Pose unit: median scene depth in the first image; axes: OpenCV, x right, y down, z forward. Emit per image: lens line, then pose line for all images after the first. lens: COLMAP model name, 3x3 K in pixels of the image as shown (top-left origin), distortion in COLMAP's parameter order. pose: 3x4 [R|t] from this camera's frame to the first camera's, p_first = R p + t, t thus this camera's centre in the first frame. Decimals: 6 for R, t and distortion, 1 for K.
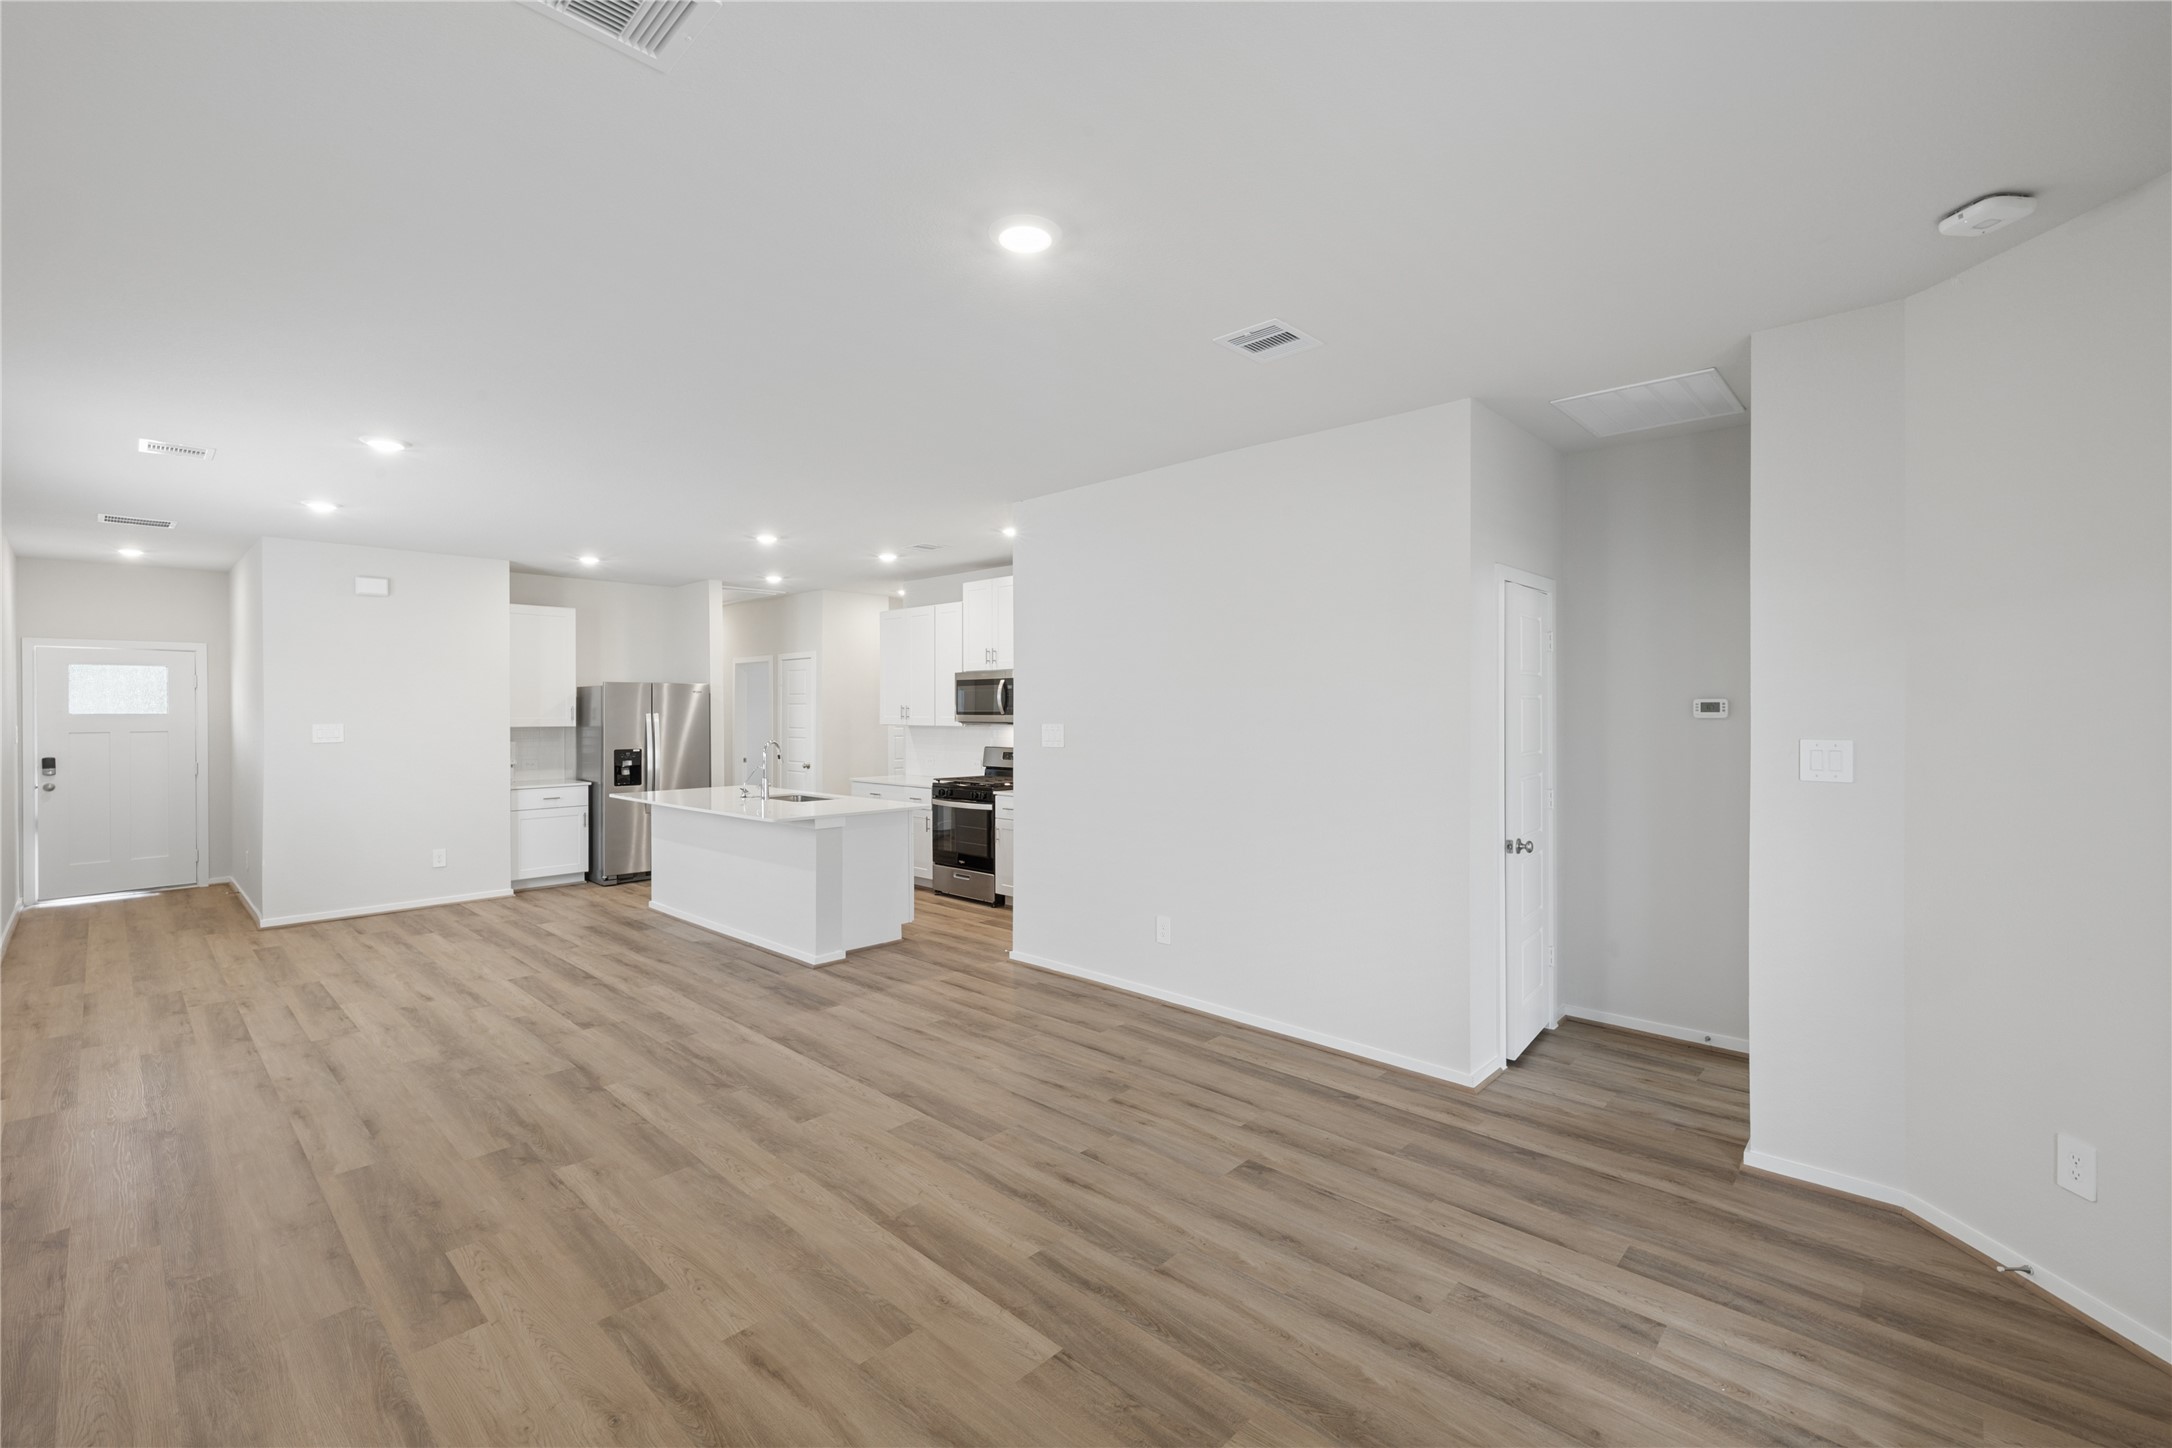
lens RADIAL K [[930.1, 0, 1082.0], [0, 930.1, 713.0], [0, 0, 1]] dist [-0.001857, -0.000167]
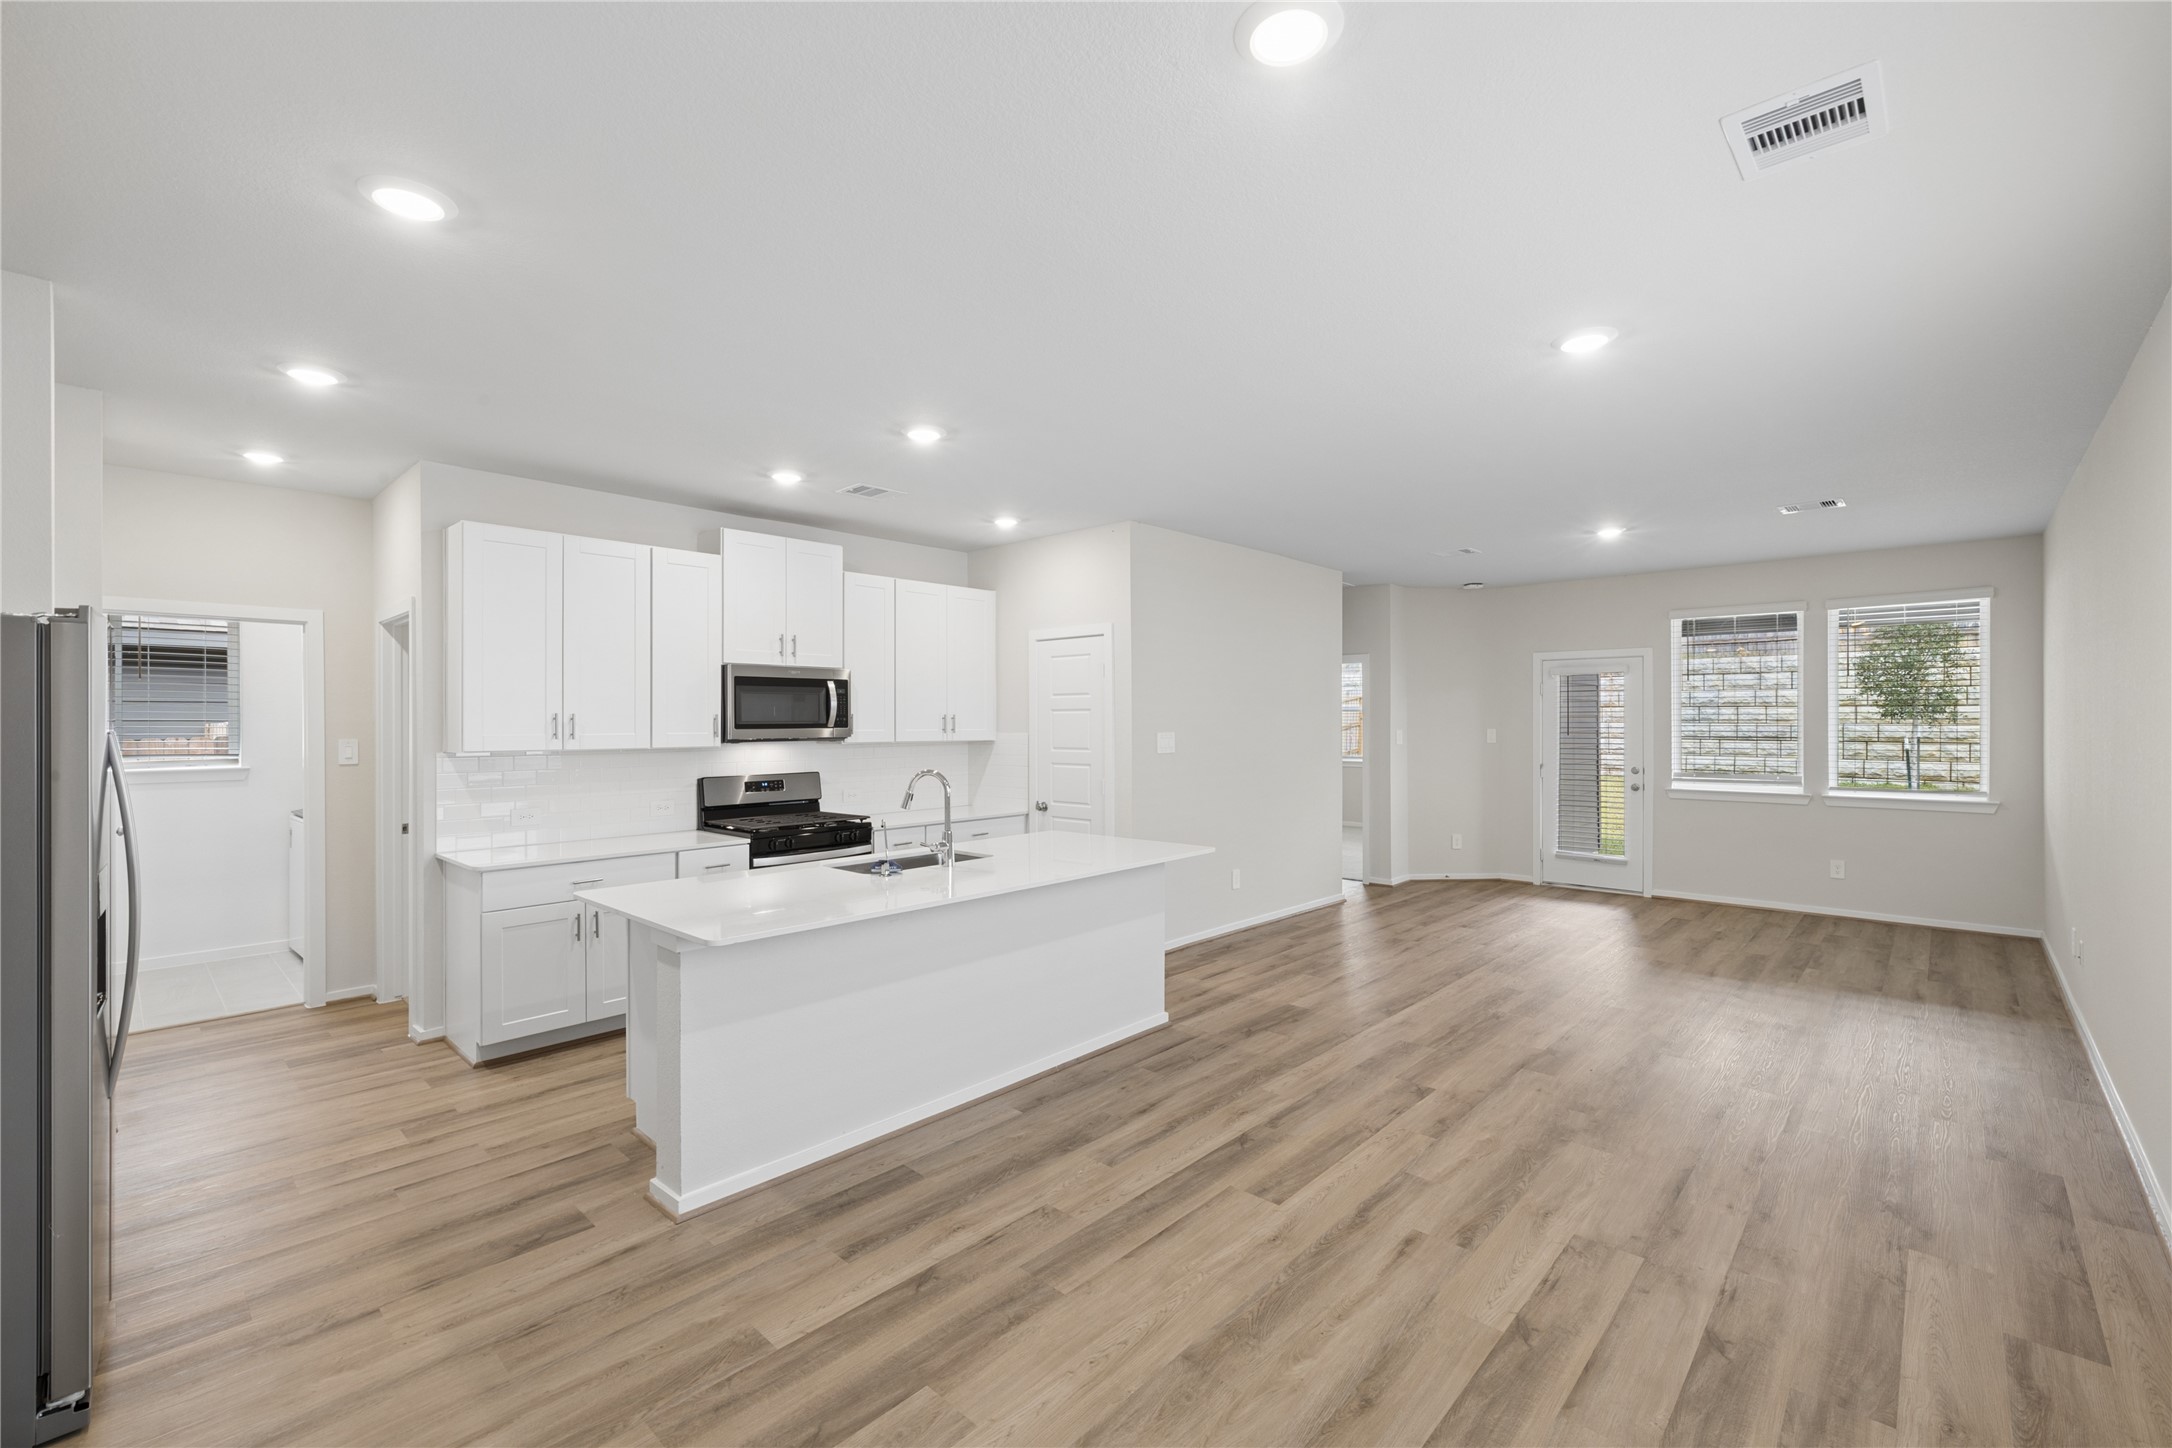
lens RADIAL K [[930.1, 0, 1088.5], [0, 930.1, 725.6], [0, 0, 1]] dist [-0.001857, -0.000167]
pose [[-0.016786, -0.002509, 0.999856, -1.310921], [0.005533, 0.999981, 0.002603, -0.001285], [-0.999844, 0.005576, -0.016772, 1.255525]]
